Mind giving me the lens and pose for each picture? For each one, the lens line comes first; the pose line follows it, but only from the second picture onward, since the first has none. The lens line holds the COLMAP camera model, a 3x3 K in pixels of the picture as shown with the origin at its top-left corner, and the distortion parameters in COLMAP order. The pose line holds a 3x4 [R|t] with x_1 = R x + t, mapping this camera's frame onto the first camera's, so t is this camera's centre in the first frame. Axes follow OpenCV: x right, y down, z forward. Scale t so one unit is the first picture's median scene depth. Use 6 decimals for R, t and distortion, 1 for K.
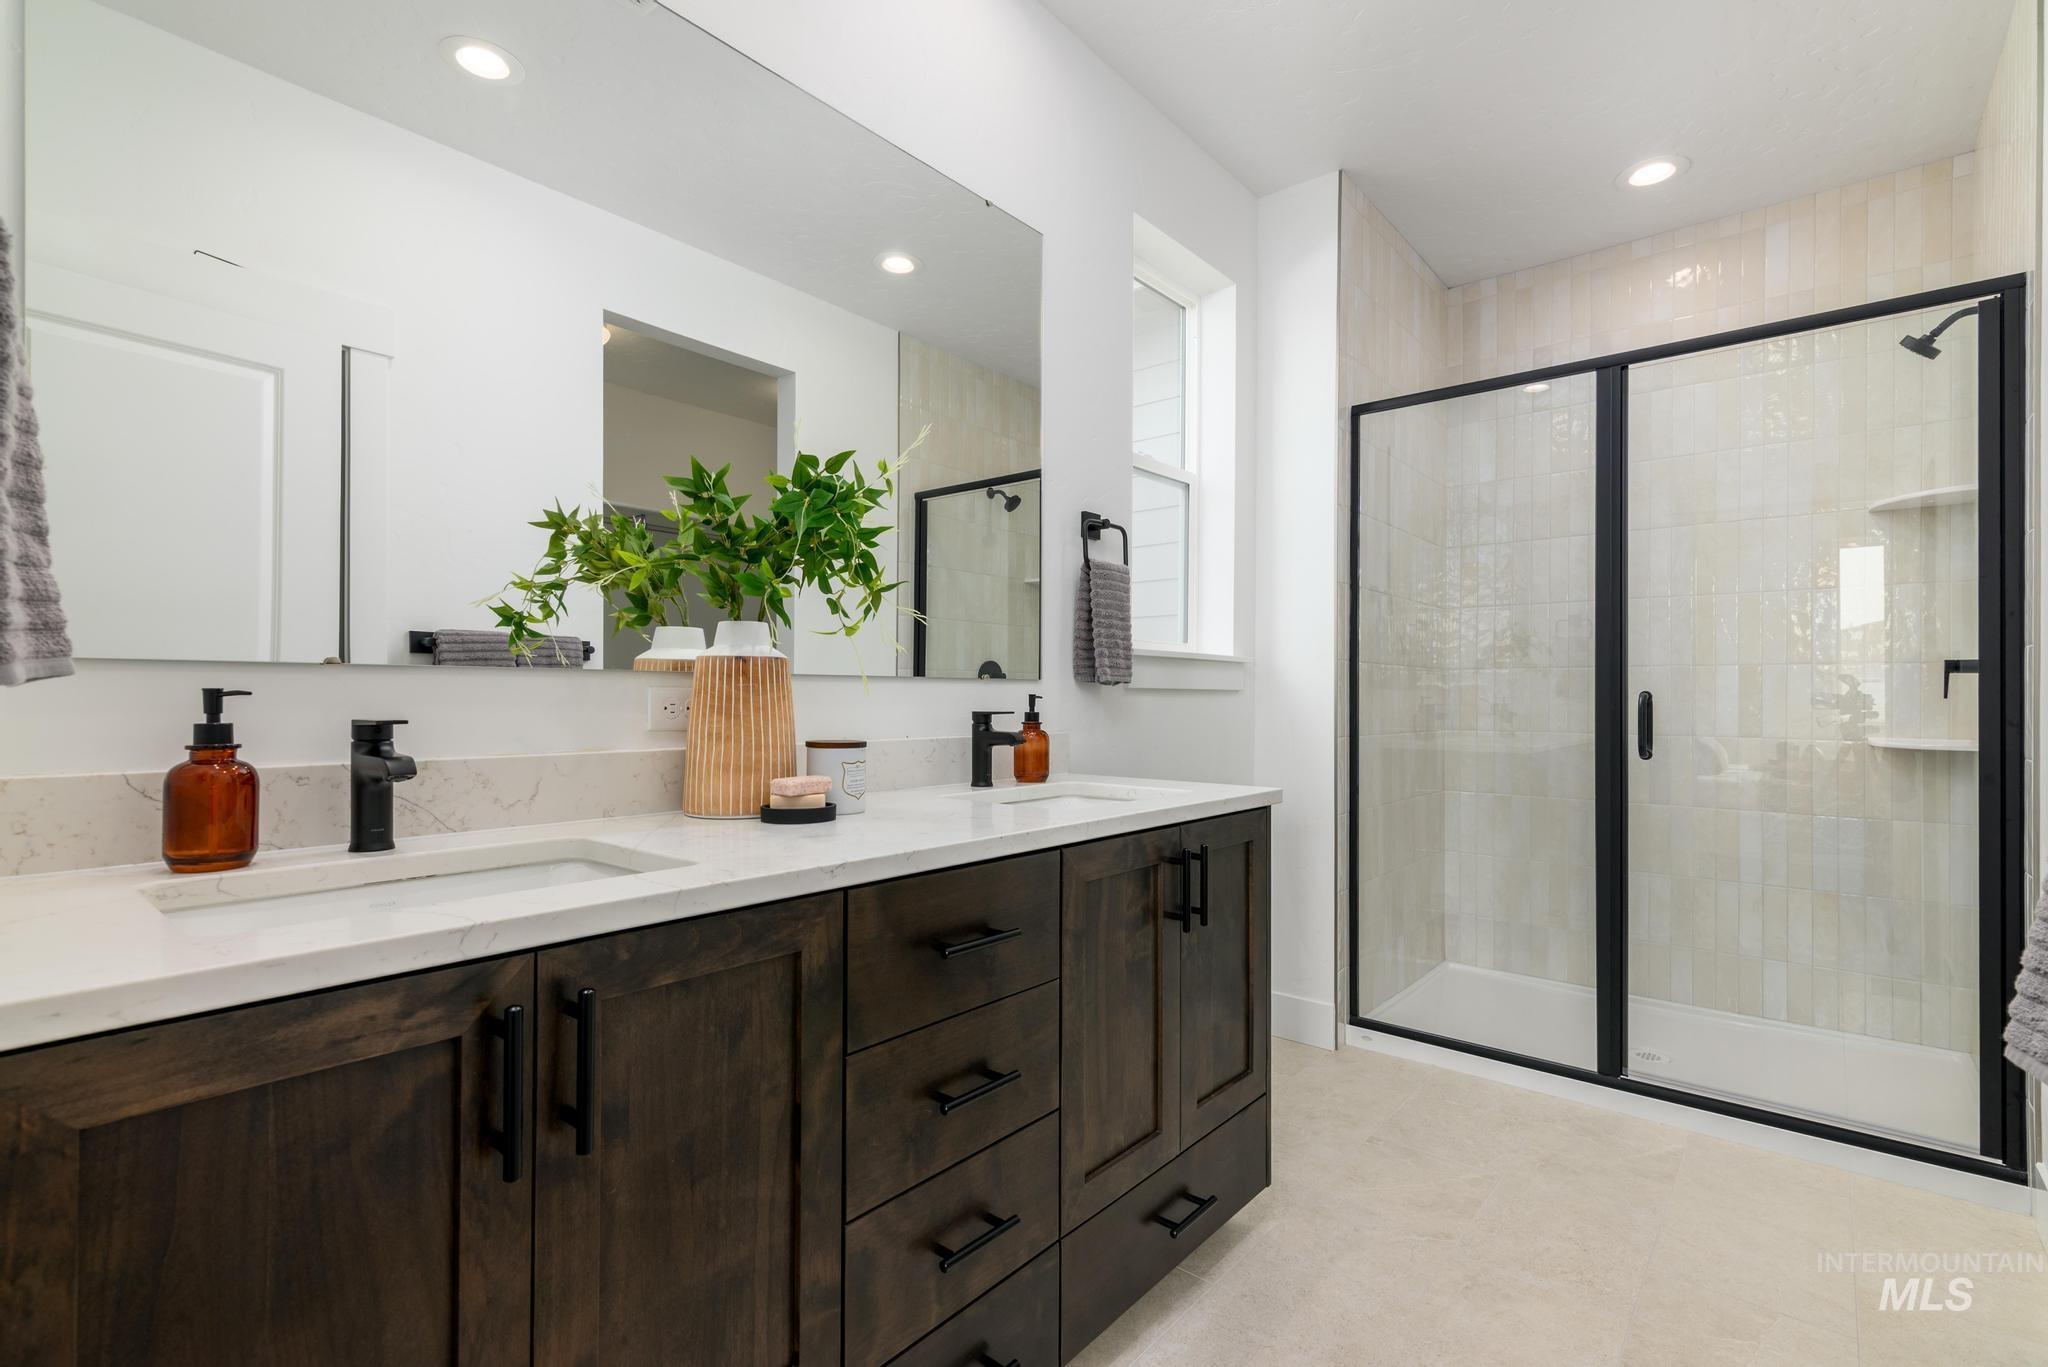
lens RADIAL K [[939.6, 0, 1019.6], [0, 939.6, 683.0], [0, 0, 1]] dist [0.015745, 0.000138]
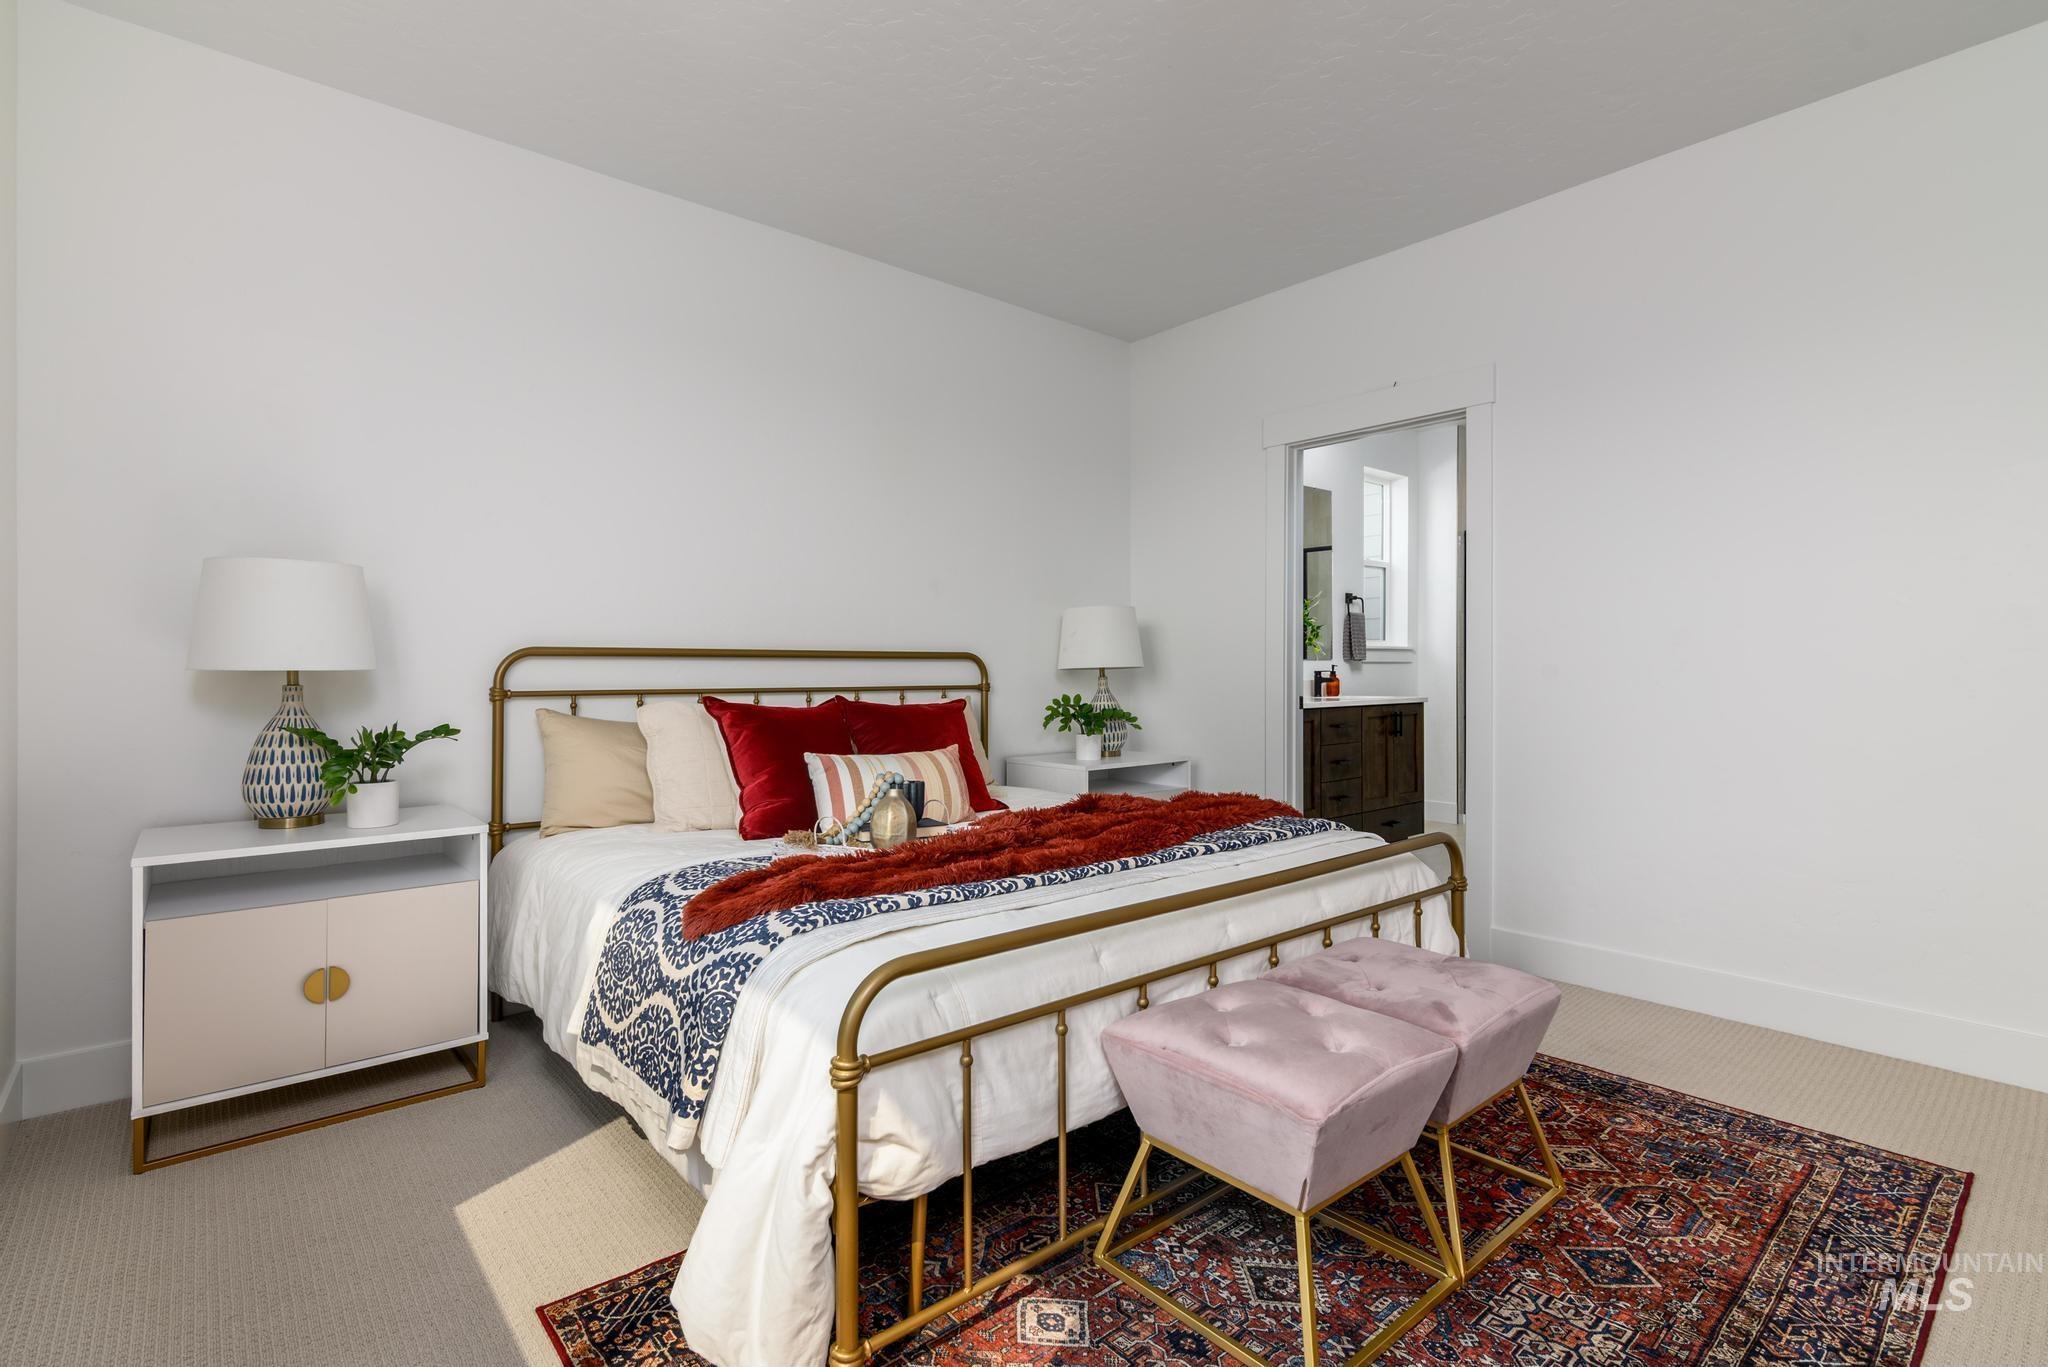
lens RADIAL K [[939.6, 0, 992.5], [0, 939.6, 651.6], [0, 0, 1]] dist [0.015745, 0.000138]
pose [[0.983629, 0.001430, -0.180202, -0.468366], [-0.000184, 0.999976, 0.006931, -0.045415], [0.180207, -0.006784, 0.983605, -1.899763]]
